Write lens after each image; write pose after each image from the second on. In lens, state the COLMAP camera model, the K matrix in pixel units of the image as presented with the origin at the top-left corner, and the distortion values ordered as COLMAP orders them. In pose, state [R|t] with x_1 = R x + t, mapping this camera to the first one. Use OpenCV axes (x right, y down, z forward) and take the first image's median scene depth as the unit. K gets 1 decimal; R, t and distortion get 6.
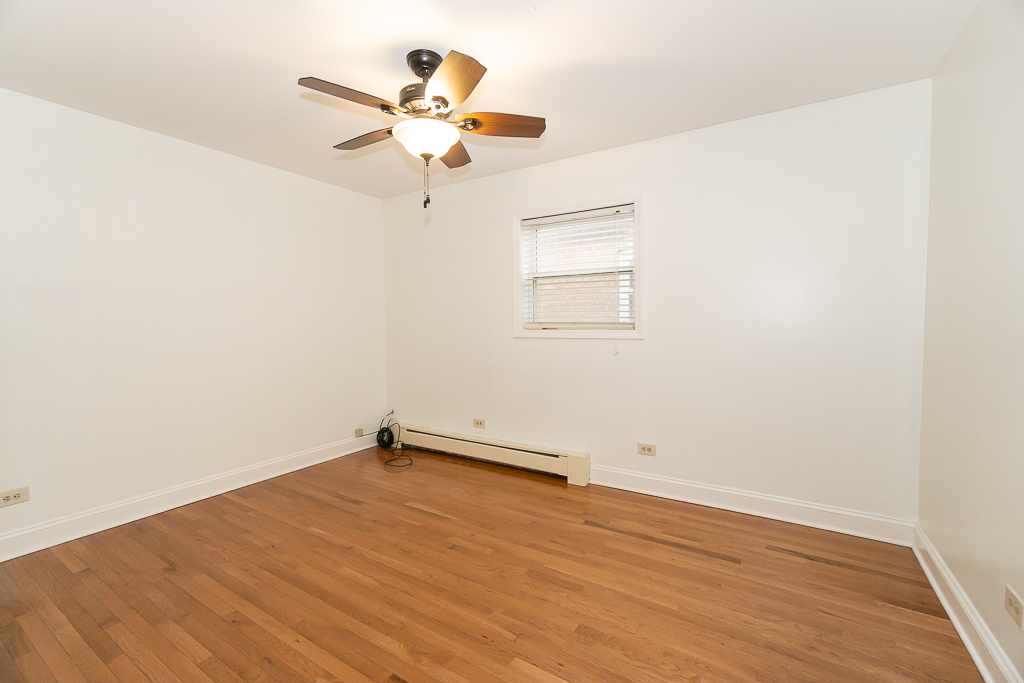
lens RADIAL K [[445.4, 0, 508.8], [0, 445.4, 337.0], [0, 0, 1]] dist [-0.010284, -0.000222]
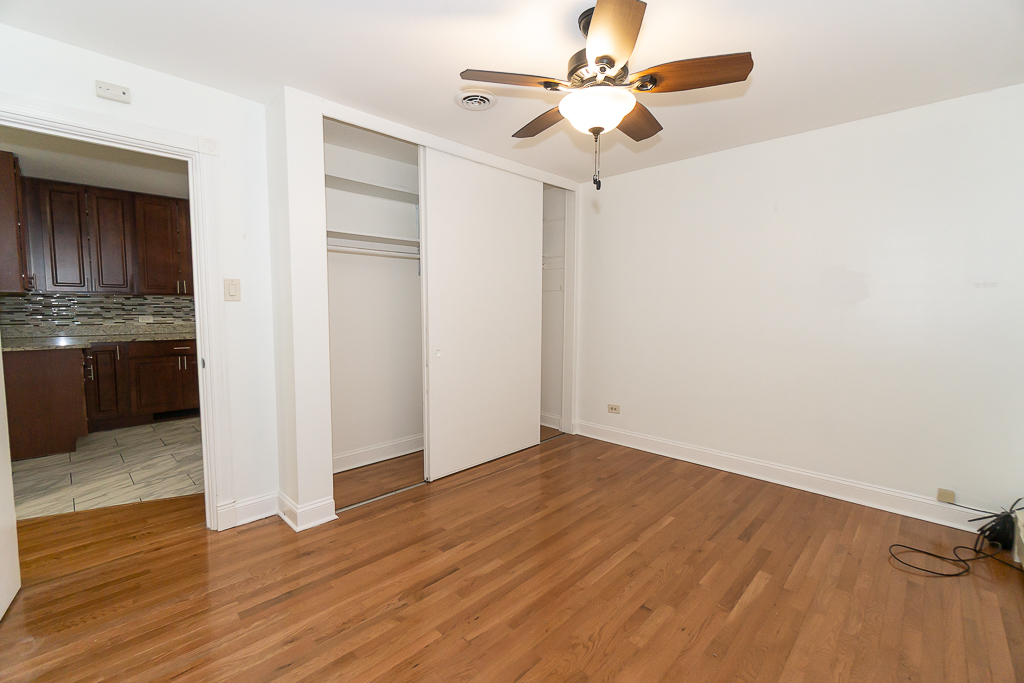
lens RADIAL K [[445.4, 0, 512.1], [0, 445.4, 340.1], [0, 0, 1]] dist [-0.010284, -0.000222]
pose [[-0.210470, 0.084183, -0.973969, 0.577768], [-0.042747, 0.994540, 0.095198, -0.054241], [0.976665, 0.061670, -0.205722, 0.809875]]
